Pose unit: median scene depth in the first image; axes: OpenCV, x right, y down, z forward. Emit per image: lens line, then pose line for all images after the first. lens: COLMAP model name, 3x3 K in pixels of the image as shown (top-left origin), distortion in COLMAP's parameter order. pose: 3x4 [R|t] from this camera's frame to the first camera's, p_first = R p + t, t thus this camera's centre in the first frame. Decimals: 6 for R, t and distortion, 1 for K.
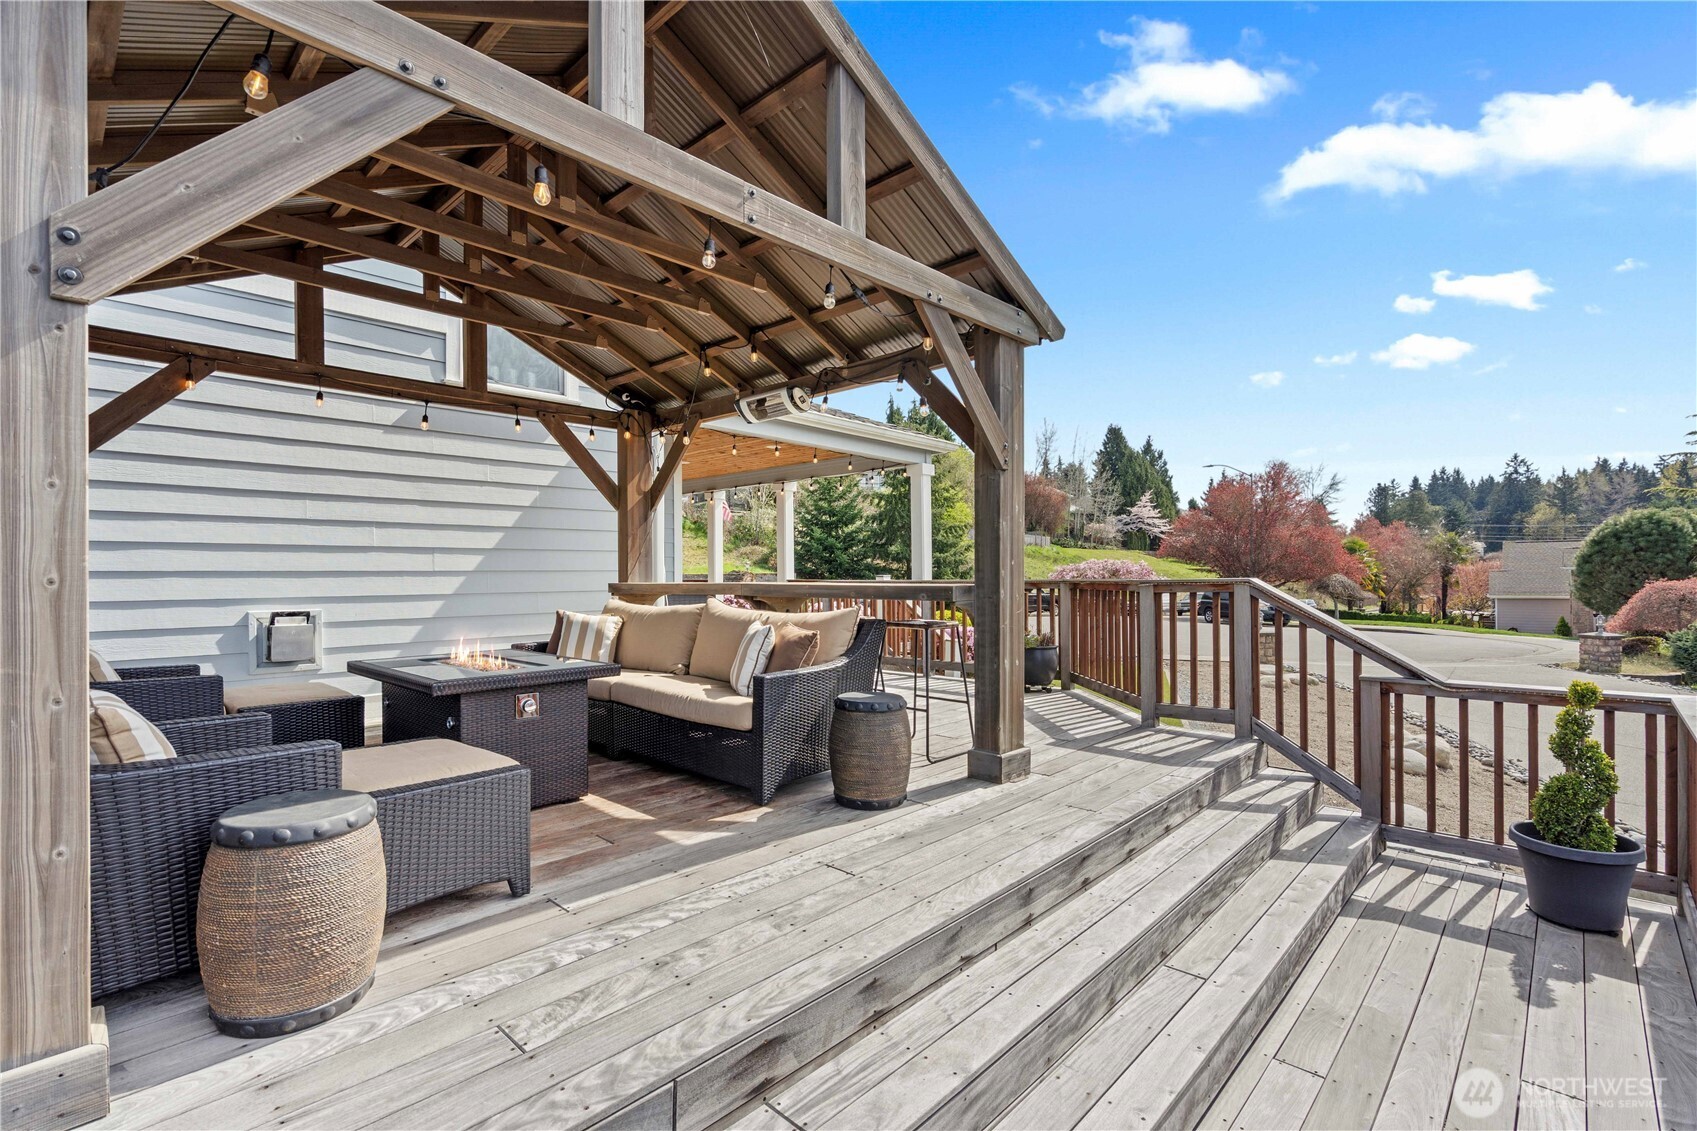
lens RADIAL K [[762.9, 0, 850.0], [0, 762.9, 571.9], [0, 0, 1]] dist [-0.001471, 0.000047]
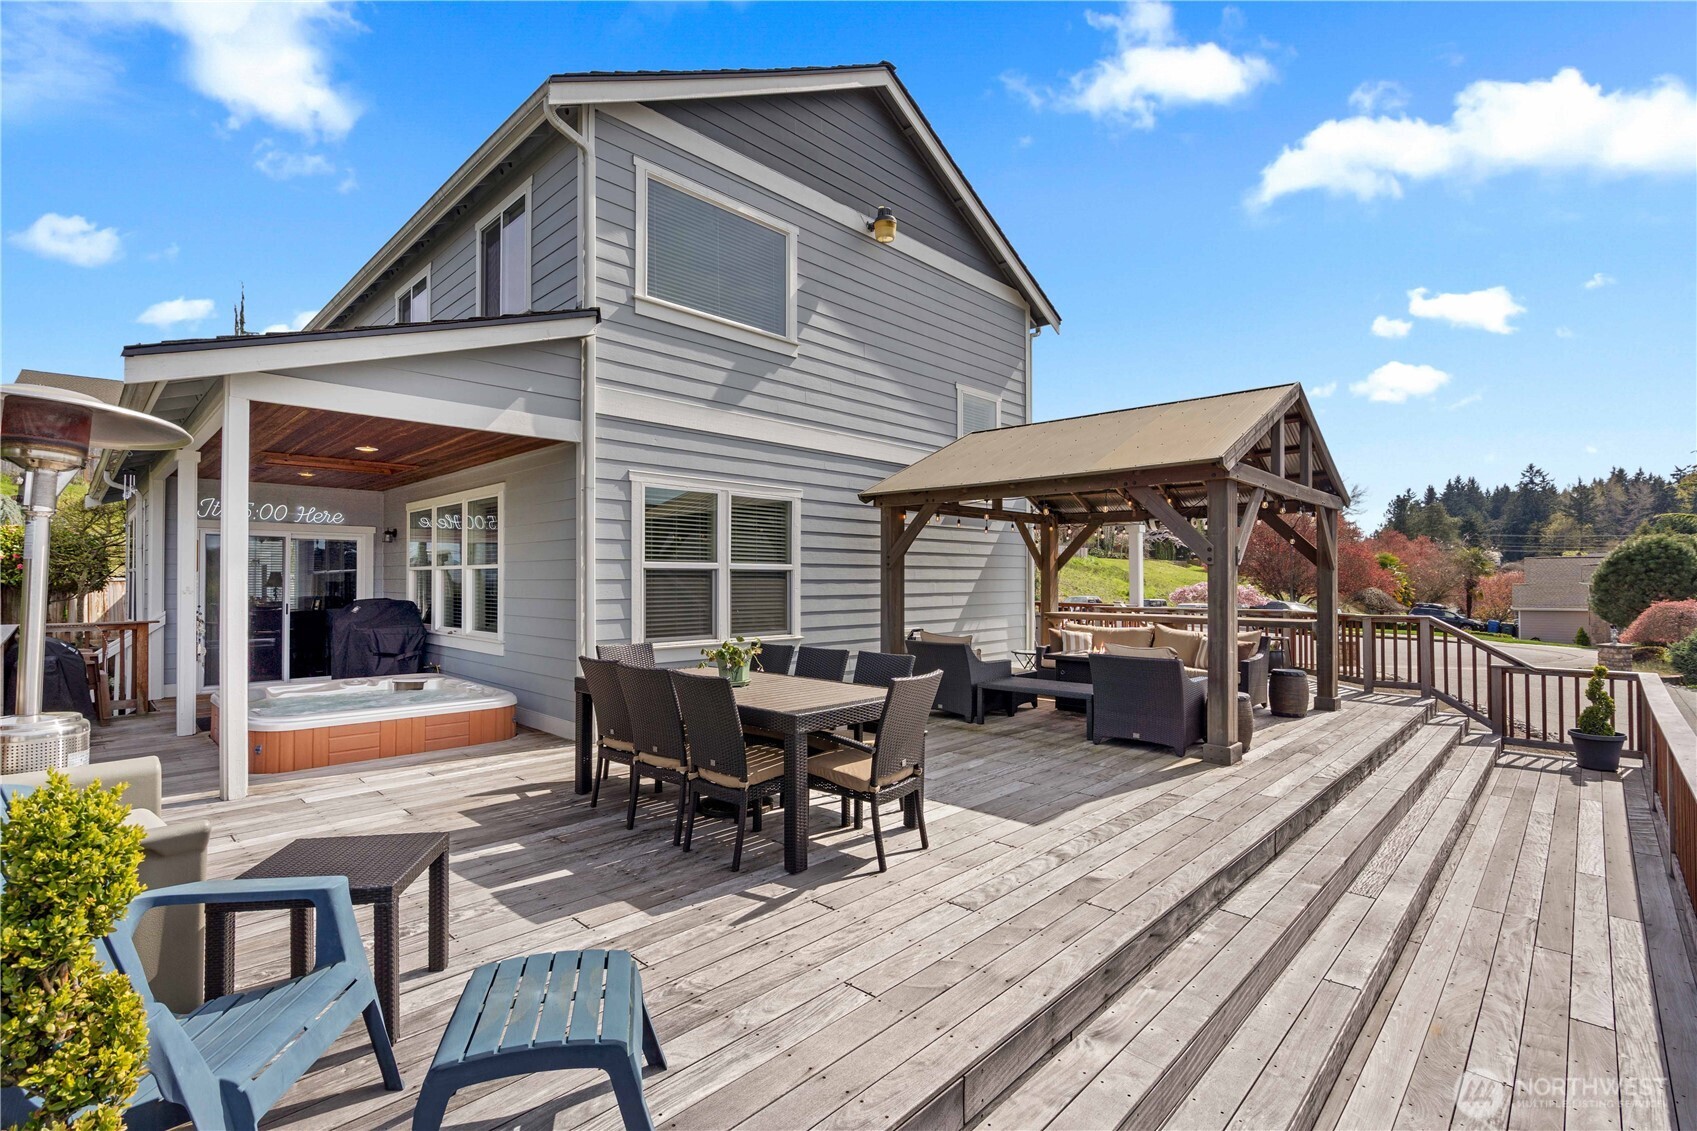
lens RADIAL K [[762.9, 0, 848.4], [0, 762.9, 563.2], [0, 0, 1]] dist [-0.001471, 0.000047]
pose [[0.999904, 0.005778, -0.012606, -0.153495], [-0.005989, 0.999841, -0.016770, -0.013784], [0.012507, 0.016844, 0.999780, -0.160054]]
